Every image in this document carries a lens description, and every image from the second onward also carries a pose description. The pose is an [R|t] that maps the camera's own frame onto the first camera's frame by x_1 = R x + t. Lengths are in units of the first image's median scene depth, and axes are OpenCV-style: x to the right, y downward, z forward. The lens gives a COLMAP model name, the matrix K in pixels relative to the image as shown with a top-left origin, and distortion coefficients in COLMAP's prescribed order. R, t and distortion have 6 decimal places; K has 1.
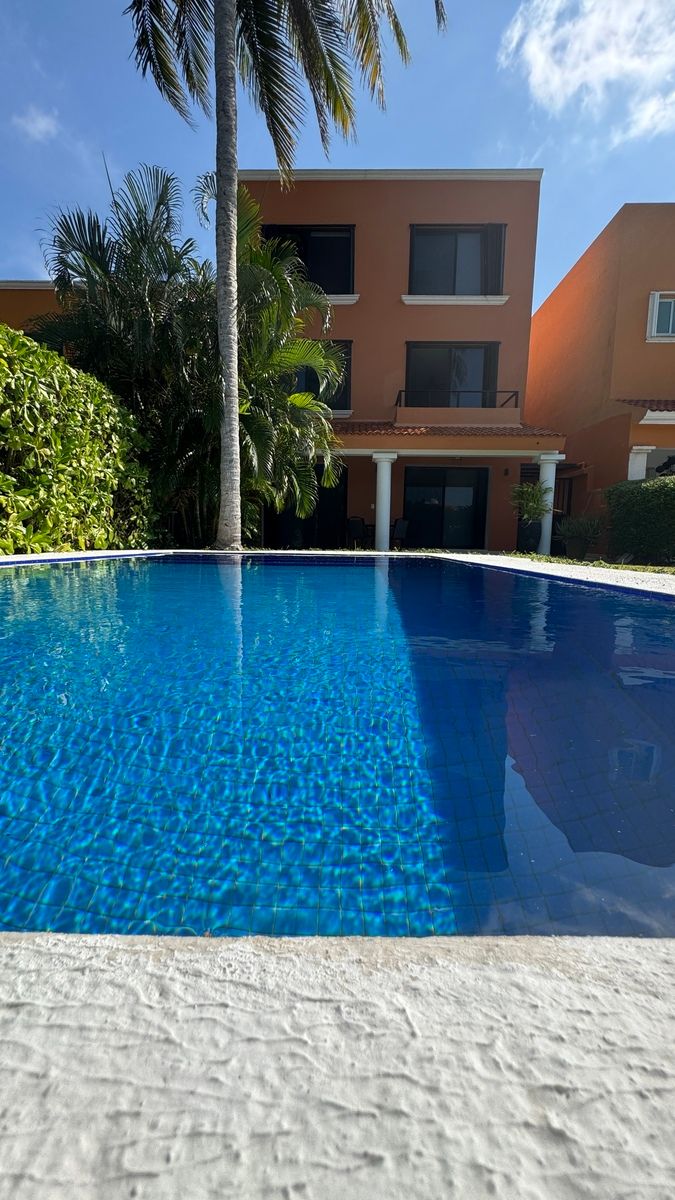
lens RADIAL K [[481.5, 0, 337.5], [0, 481.5, 600.0], [0, 0, 1]] dist [-0.001731, -0.000092]
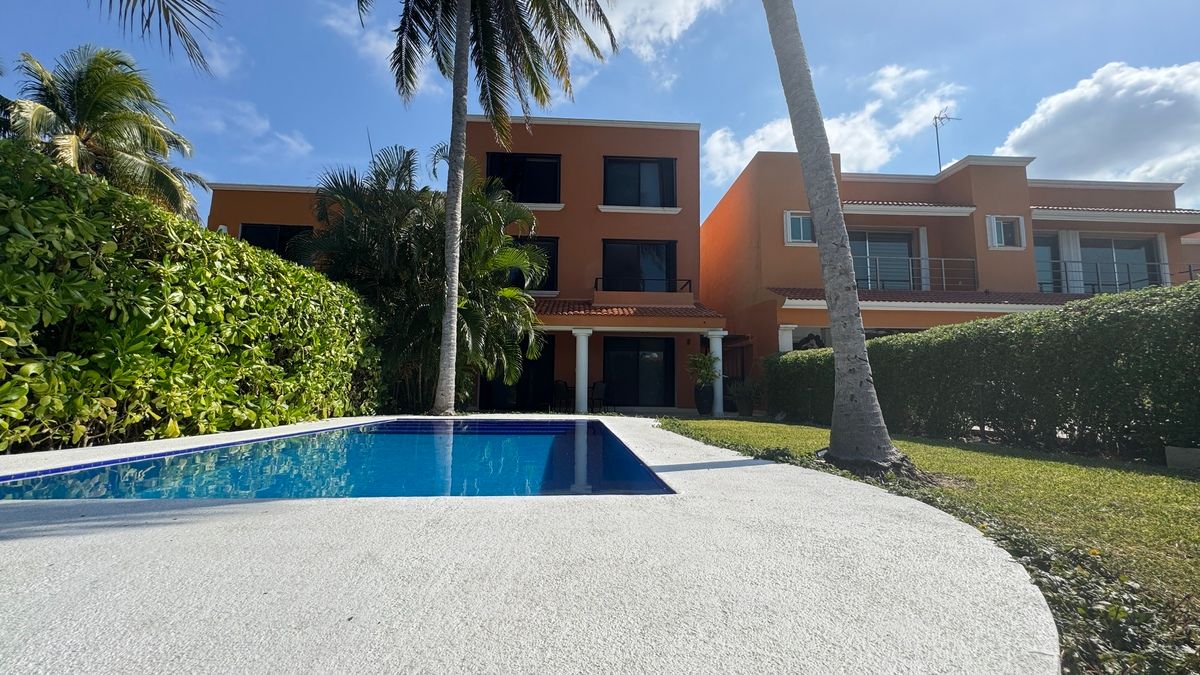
lens RADIAL K [[481.5, 0, 600.0], [0, 481.5, 337.5], [0, 0, 1]] dist [-0.001731, -0.000092]
pose [[0.996898, 0.004065, 0.078600, 0.065879], [0.014333, 0.972590, -0.232083, -0.004727], [-0.077389, 0.232490, 0.969515, -0.234159]]
